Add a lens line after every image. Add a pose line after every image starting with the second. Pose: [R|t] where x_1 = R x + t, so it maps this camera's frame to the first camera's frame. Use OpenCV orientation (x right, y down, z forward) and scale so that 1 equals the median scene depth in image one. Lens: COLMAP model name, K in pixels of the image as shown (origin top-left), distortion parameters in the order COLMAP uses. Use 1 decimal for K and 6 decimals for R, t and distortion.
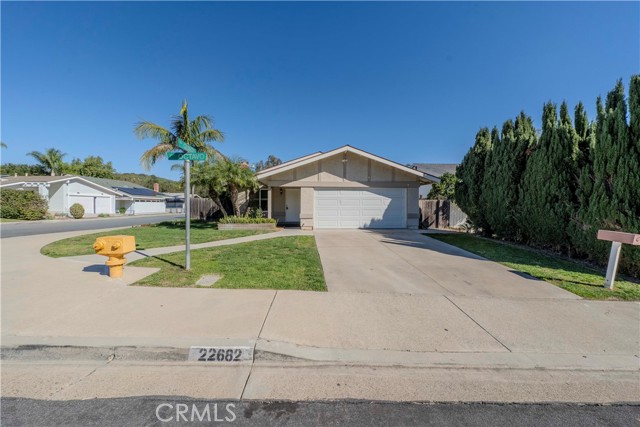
lens RADIAL K [[214.1, 0, 319.8], [0, 214.1, 211.2], [0, 0, 1]] dist [0.002813, -0.000261]
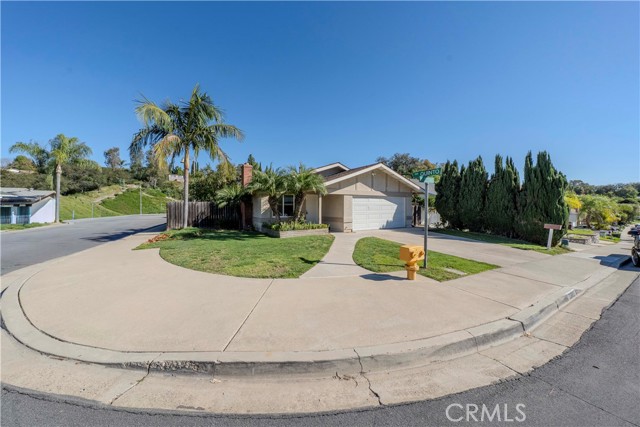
lens RADIAL K [[214.1, 0, 319.5], [0, 214.1, 212.3], [0, 0, 1]] dist [0.002813, -0.000261]
pose [[0.882205, -0.017609, 0.470537, -0.734594], [0.013492, 0.999836, 0.012122, -0.037148], [-0.470673, -0.004345, 0.882297, 0.064695]]
